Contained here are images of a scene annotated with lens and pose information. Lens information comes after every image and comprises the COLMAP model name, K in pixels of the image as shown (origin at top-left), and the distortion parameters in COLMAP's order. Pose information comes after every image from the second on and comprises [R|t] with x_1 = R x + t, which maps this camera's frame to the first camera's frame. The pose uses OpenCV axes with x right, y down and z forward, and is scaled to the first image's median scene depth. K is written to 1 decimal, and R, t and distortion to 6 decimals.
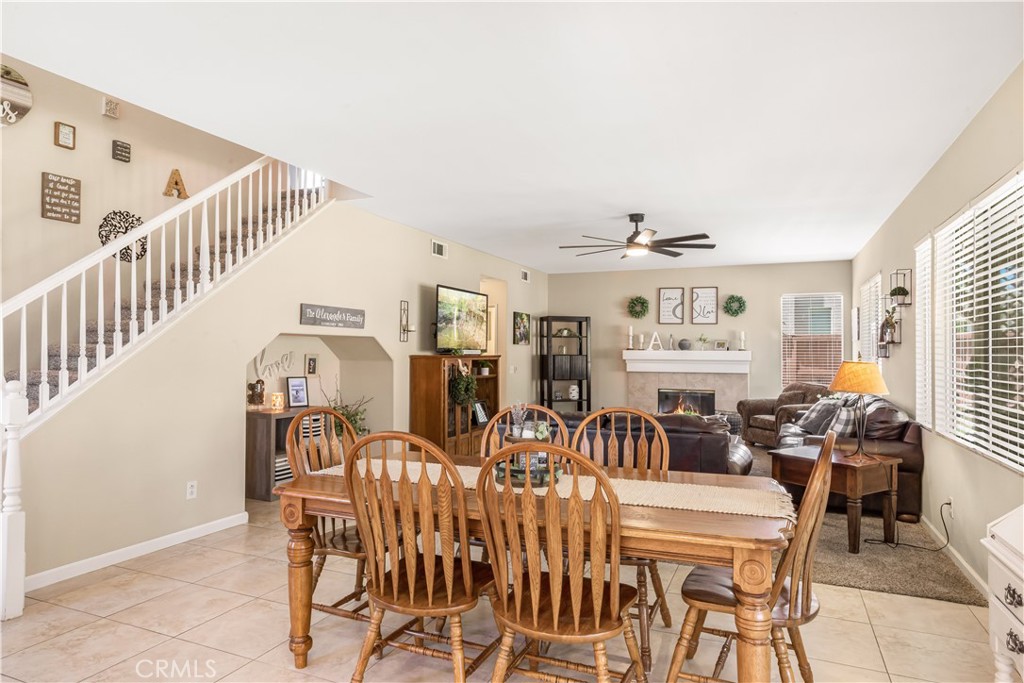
lens RADIAL K [[644.2, 0, 512.0], [0, 644.2, 341.5], [0, 0, 1]] dist [-0.047486, 0.001543]
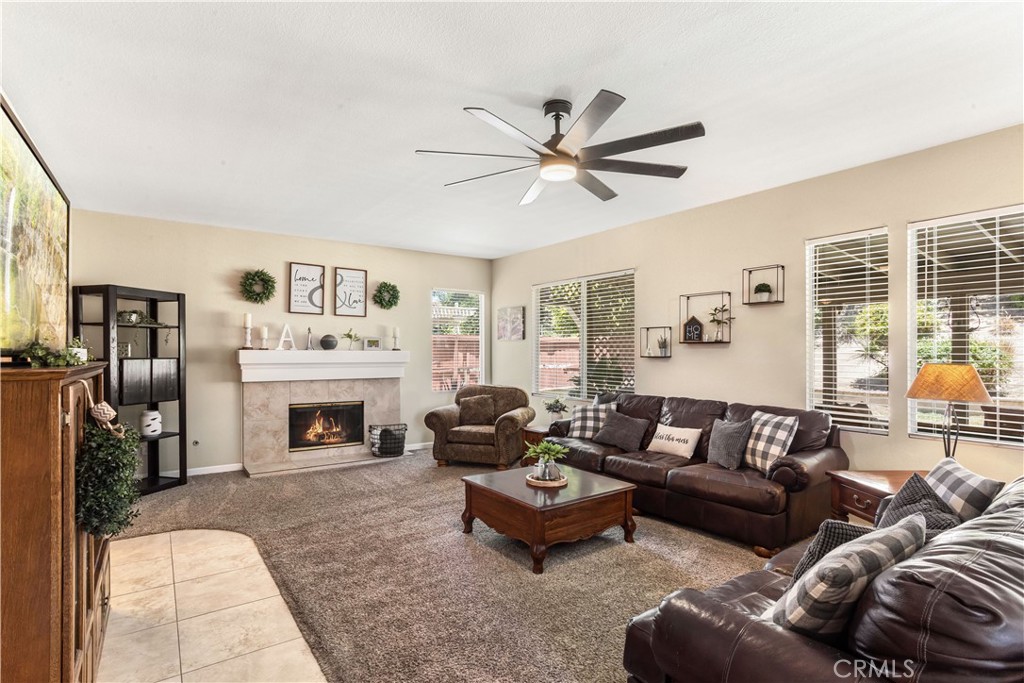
lens RADIAL K [[512.0, 0, 505.0], [0, 512.0, 351.6], [0, 0, 1]] dist [-0.001817, 0.000036]
pose [[0.528427, -0.001993, 0.848976, -0.130524], [-0.009983, 0.999914, 0.008561, 0.008592], [-0.848920, -0.012999, 0.528362, 0.521145]]
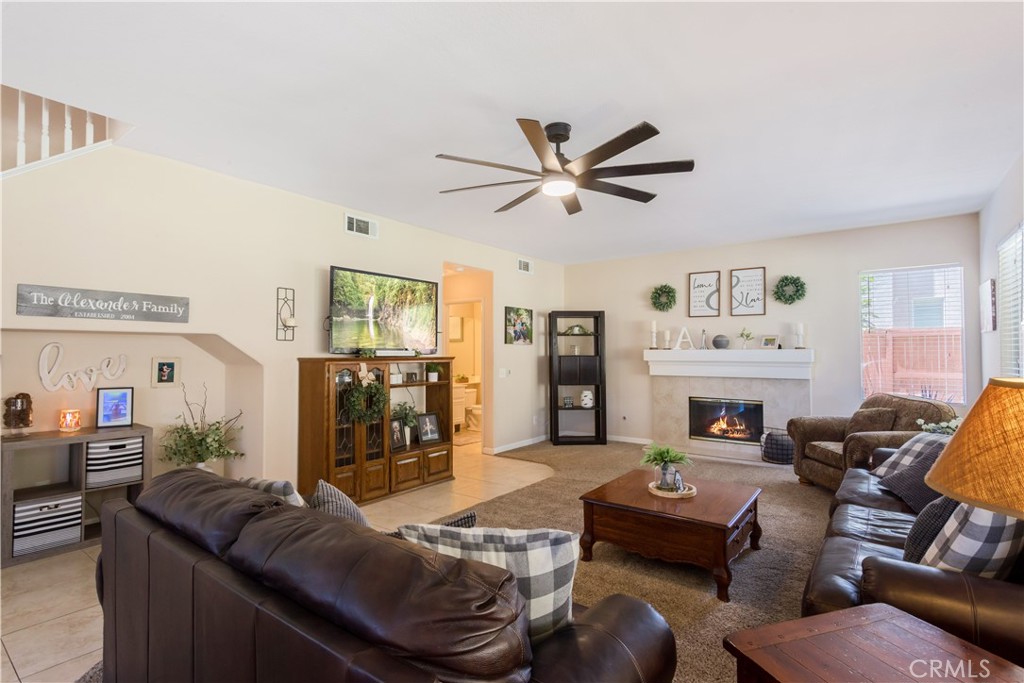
lens RADIAL K [[500.3, 0, 512.0], [0, 500.3, 341.5], [0, 0, 1]] dist [0.001642, 0.000660]
pose [[0.969316, -0.012446, -0.245501, 0.173541], [0.010768, 0.999909, -0.008179, 0.006514], [0.245580, 0.005284, 0.969362, 0.343007]]
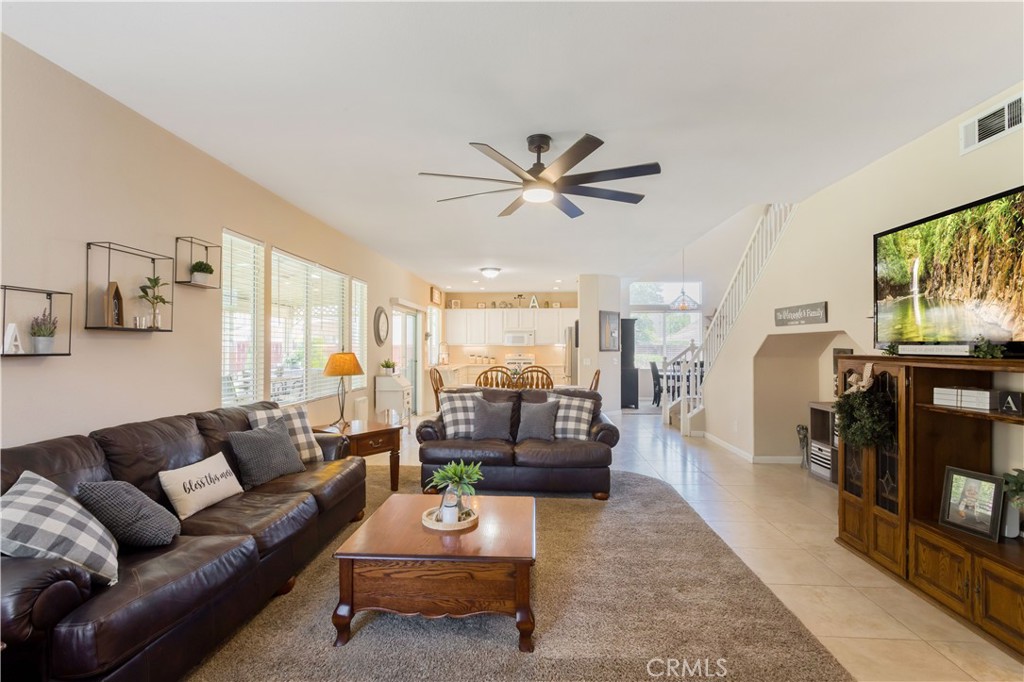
lens RADIAL K [[481.8, 0, 512.0], [0, 481.8, 341.0], [0, 0, 1]] dist [-0.113815, -0.000089]
pose [[-0.932858, -0.012681, -0.360020, 0.247846], [-0.001345, 0.999496, -0.031721, 0.016145], [0.360241, -0.029107, -0.932405, 0.912847]]
